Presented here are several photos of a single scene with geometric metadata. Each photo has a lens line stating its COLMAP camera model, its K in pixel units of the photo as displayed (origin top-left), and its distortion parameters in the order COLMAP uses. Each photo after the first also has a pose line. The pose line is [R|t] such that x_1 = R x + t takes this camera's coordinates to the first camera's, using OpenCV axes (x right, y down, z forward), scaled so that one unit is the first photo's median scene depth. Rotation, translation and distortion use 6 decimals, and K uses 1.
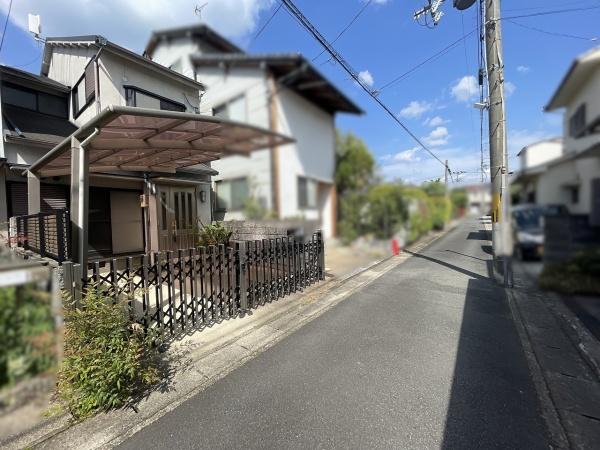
lens RADIAL K [[241.4, 0, 299.6], [0, 241.4, 224.9], [0, 0, 1]] dist [-0.001265, -0.000371]
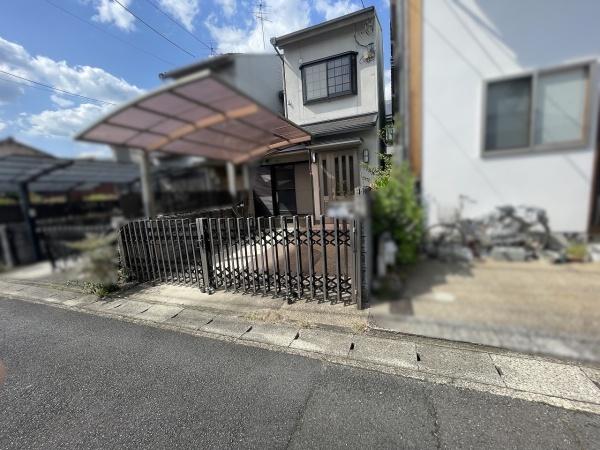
lens RADIAL K [[241.1, 0, 300.4], [0, 241.1, 225.8], [0, 0, 1]] dist [-0.003386, -0.000216]
pose [[0.273836, 0.146739, -0.950517, 0.463008], [0.027911, 0.986664, 0.160360, -0.025553], [0.961371, -0.070443, 0.266088, 0.664723]]
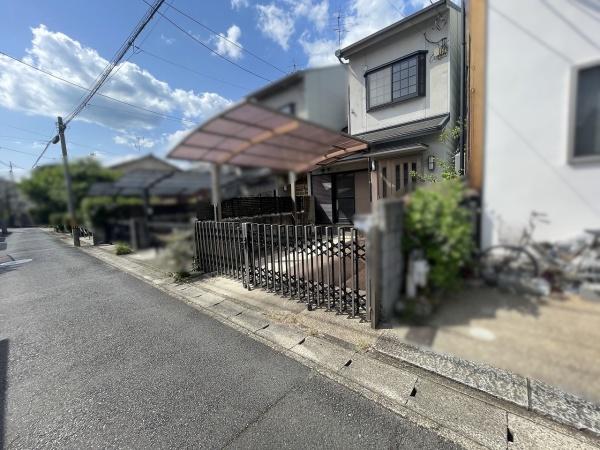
lens RADIAL K [[240.8, 0, 300.0], [0, 240.8, 225.9], [0, 0, 1]] dist [-0.002708, -0.000314]
pose [[-0.053421, 0.134155, -0.989519, 0.495369], [0.012420, 0.990947, 0.133678, -0.036479], [0.998495, -0.005149, -0.054604, 0.772761]]
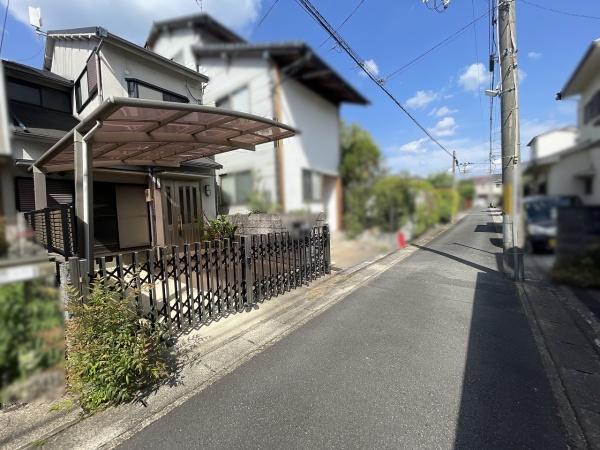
lens RADIAL K [[241.4, 0, 299.4], [0, 241.4, 225.4], [0, 0, 1]] dist [-0.001727, -0.000140]
pose [[0.999801, -0.006035, -0.019014, -0.003662], [0.006588, 0.999553, 0.029164, -0.000547], [0.018829, -0.029284, 0.999394, 0.009159]]
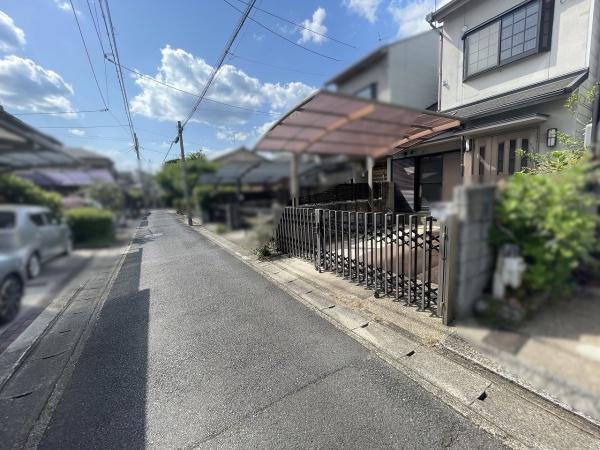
lens RADIAL K [[241.1, 0, 300.4], [0, 241.1, 225.8], [0, 0, 1]] dist [-0.003386, -0.000216]
pose [[-0.367506, 0.178747, -0.912682, 0.512334], [0.030440, 0.983142, 0.180289, -0.037610], [0.929523, 0.038475, -0.366752, 0.796091]]
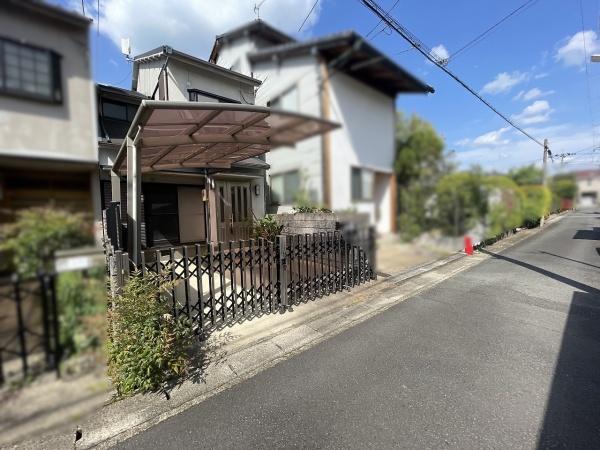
lens RADIAL K [[241.4, 0, 299.6], [0, 241.4, 224.9], [0, 0, 1]] dist [-0.001265, -0.000371]
pose [[0.970193, 0.015007, -0.241867, 0.034783], [-0.008330, 0.999556, 0.028607, -0.001126], [0.242189, -0.025739, 0.969888, 0.048126]]
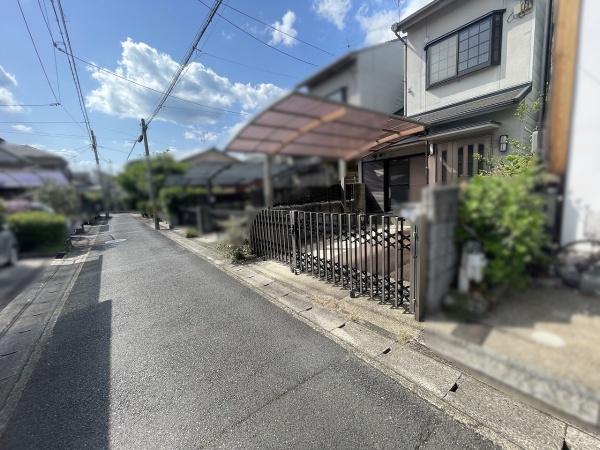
lens RADIAL K [[240.8, 0, 300.0], [0, 240.8, 225.9], [0, 0, 1]] dist [-0.002708, -0.000314]
pose [[-0.264301, 0.179175, -0.947650, 0.507606], [0.029589, 0.983635, 0.177726, -0.037892], [0.963986, 0.018933, -0.265278, 0.790846]]
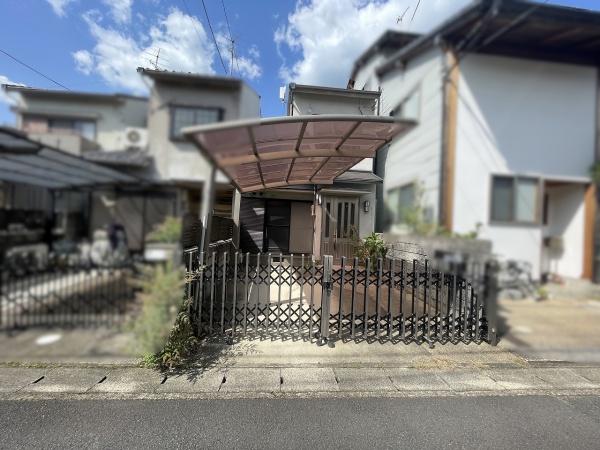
lens RADIAL K [[241.1, 0, 300.4], [0, 241.1, 225.8], [0, 0, 1]] dist [-0.003386, -0.000216]
pose [[0.657839, 0.052536, -0.751324, 0.190926], [-0.089840, 0.995915, -0.009022, -0.011317], [0.747782, 0.073434, 0.659871, 0.211708]]
